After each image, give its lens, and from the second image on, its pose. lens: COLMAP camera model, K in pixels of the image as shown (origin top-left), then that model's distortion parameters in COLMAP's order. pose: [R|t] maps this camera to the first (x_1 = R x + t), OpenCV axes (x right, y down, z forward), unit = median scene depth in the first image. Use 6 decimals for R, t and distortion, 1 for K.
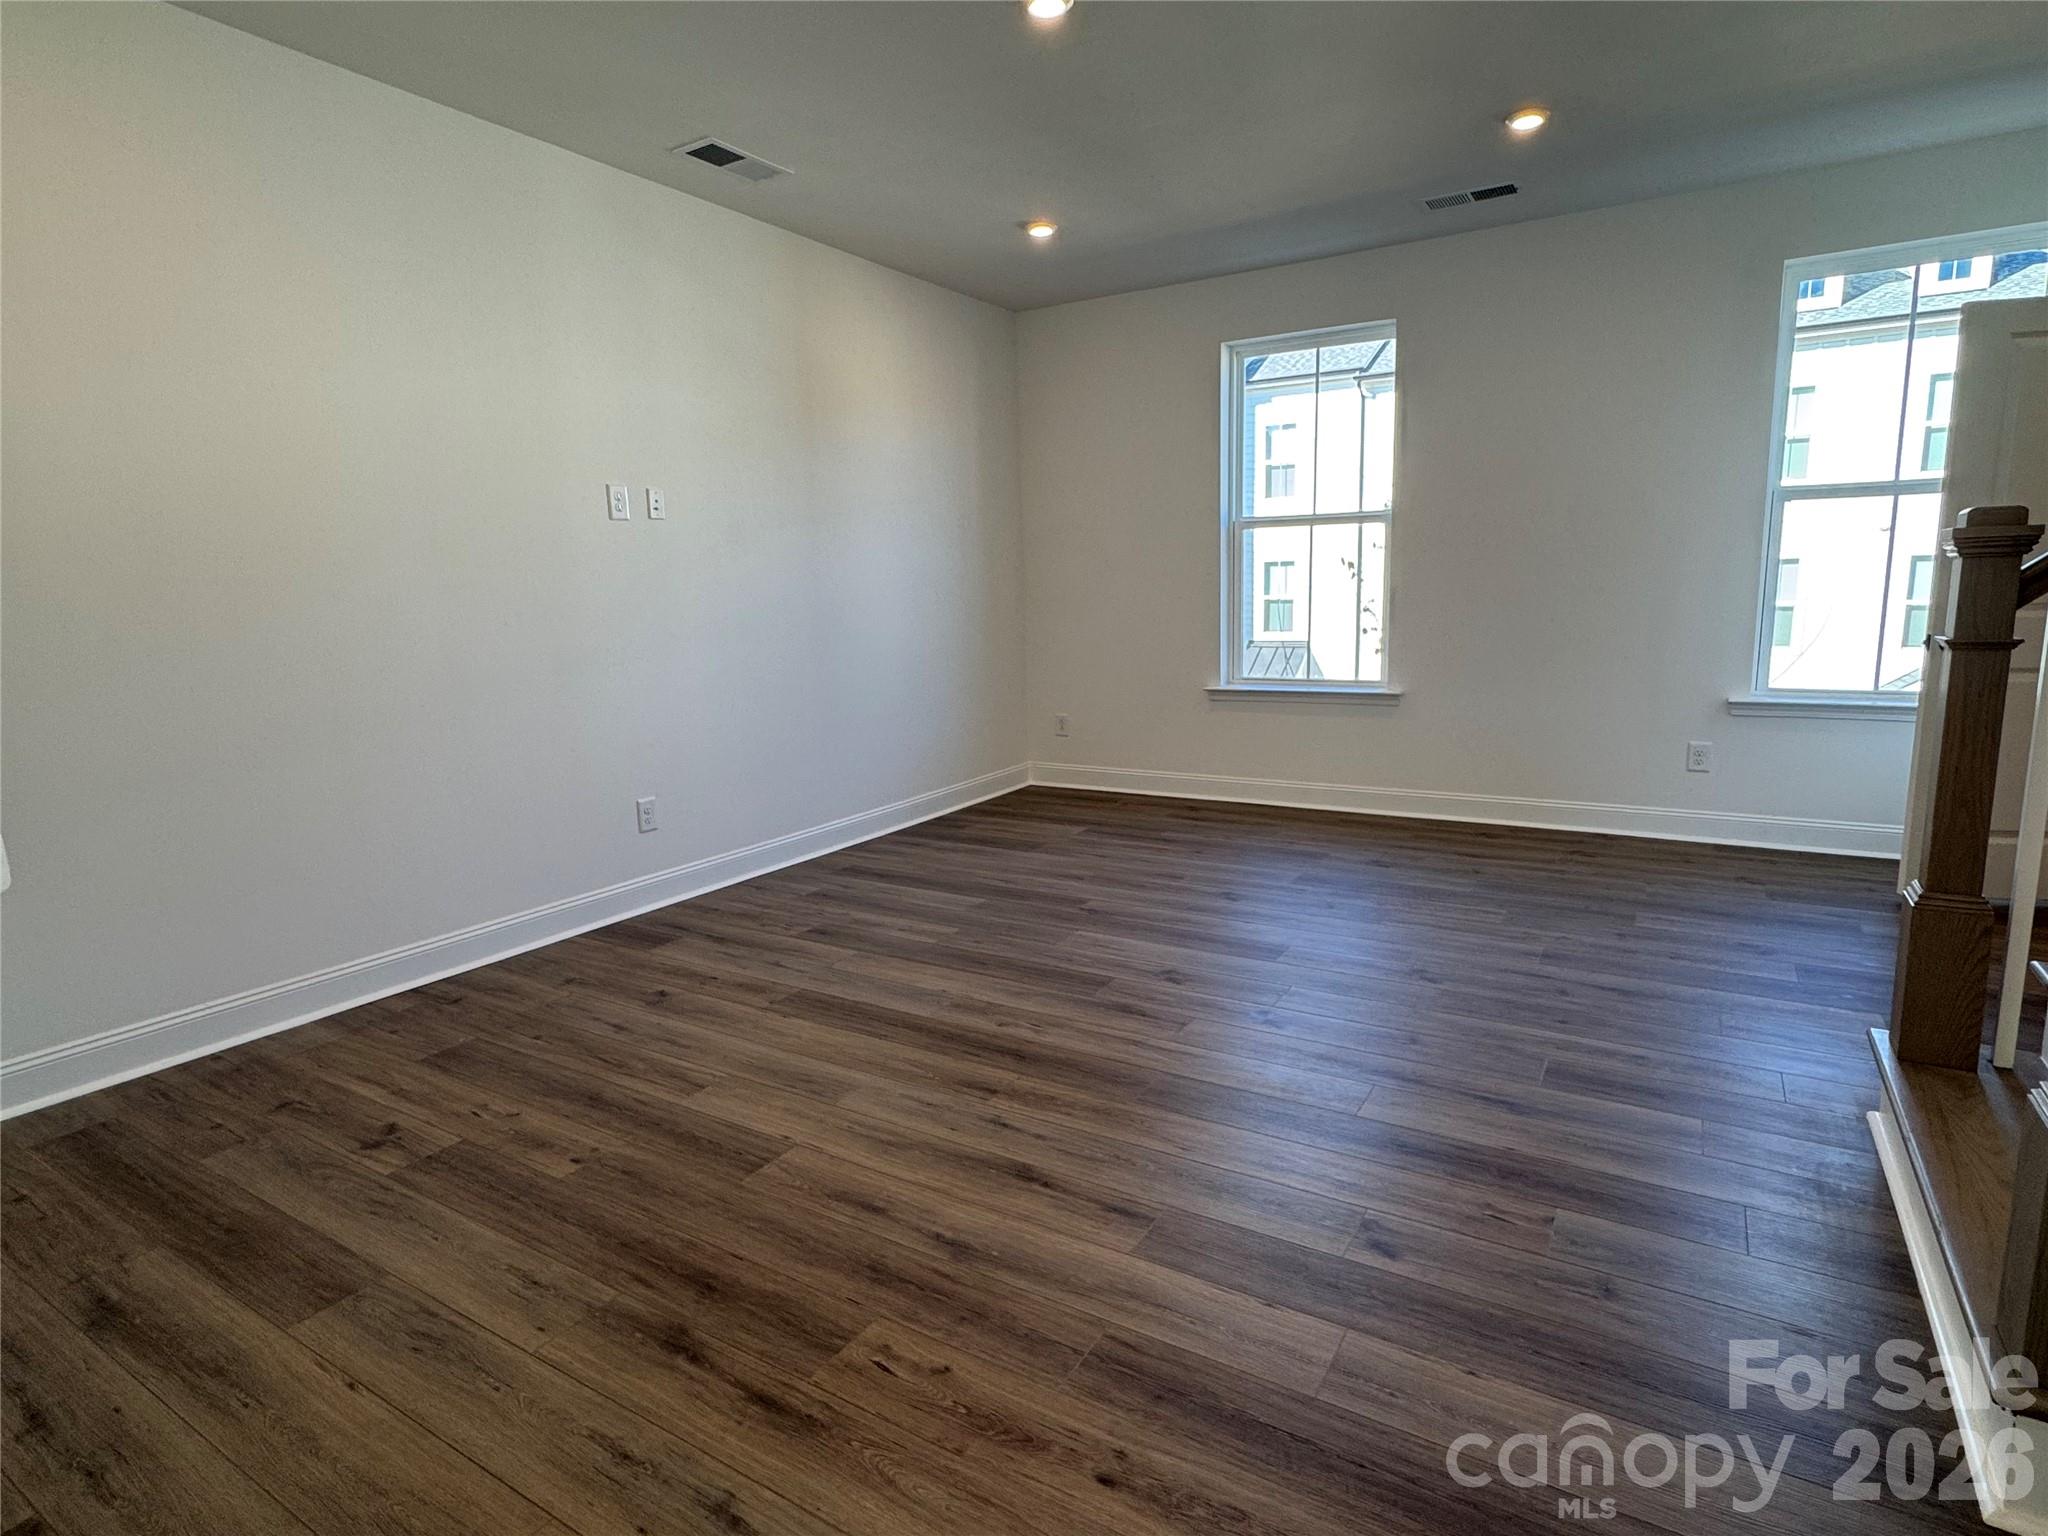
lens RADIAL K [[1078.4, 0, 1019.3], [0, 1078.4, 771.1], [0, 0, 1]] dist [-0.002819, 0.000427]
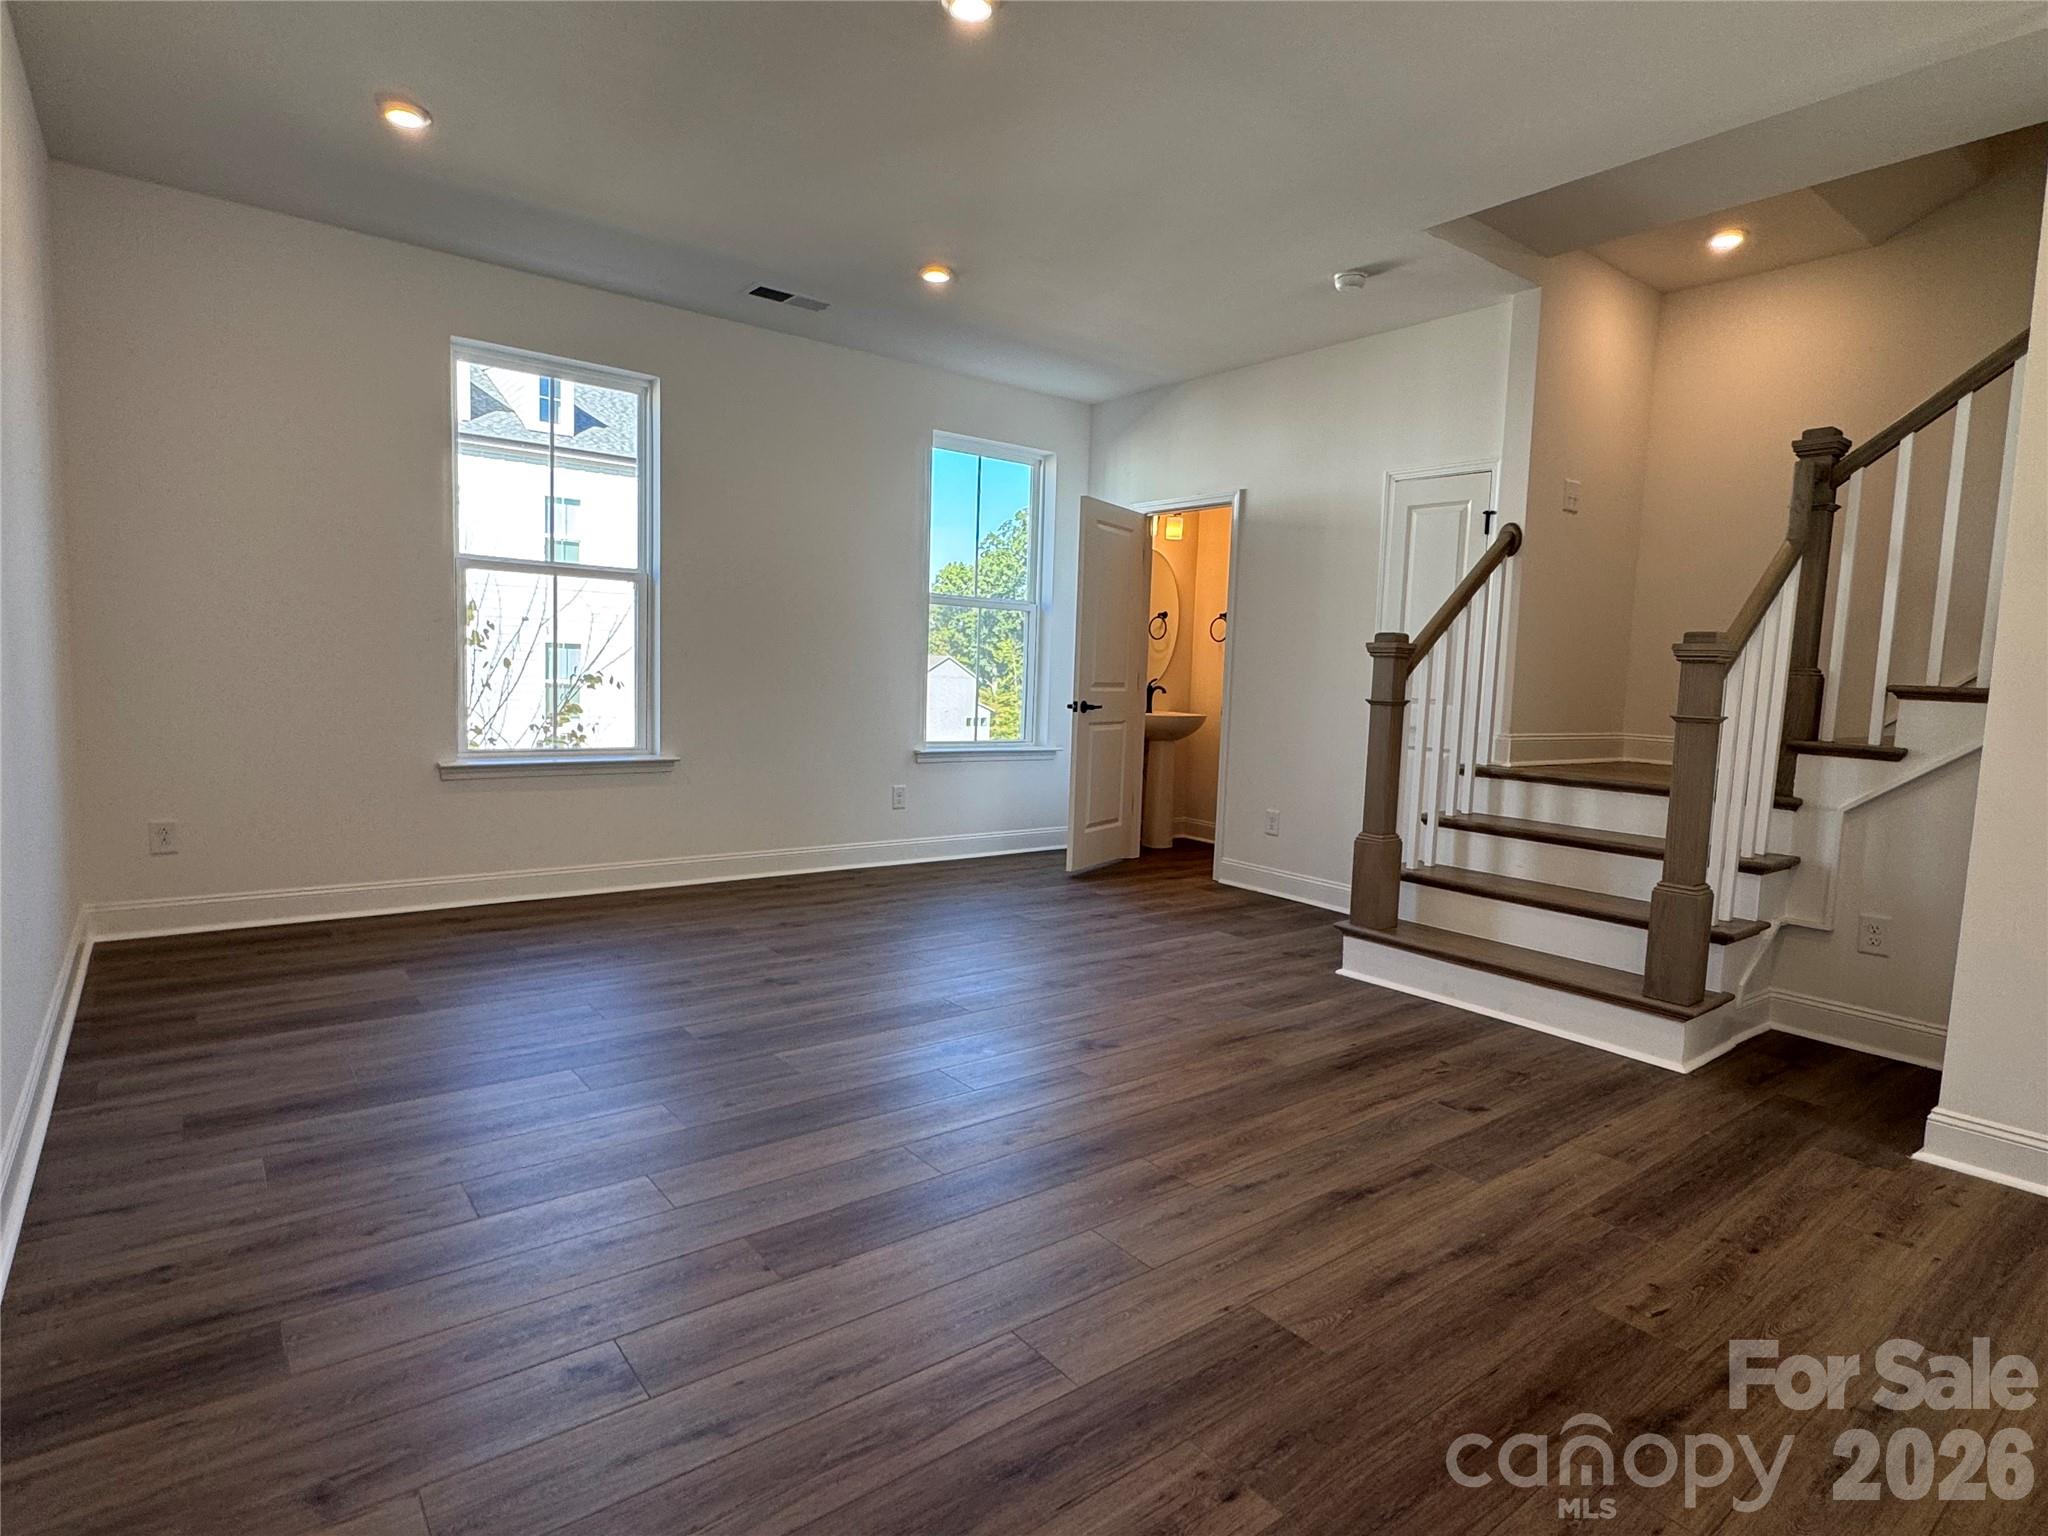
lens RADIAL K [[1078.4, 0, 1015.7], [0, 1078.4, 772.7], [0, 0, 1]] dist [-0.002819, 0.000427]
pose [[0.351321, -0.051404, 0.934843, -0.515543], [0.114581, 0.993347, 0.011560, -0.041792], [-0.929217, 0.103054, 0.354874, 0.425841]]
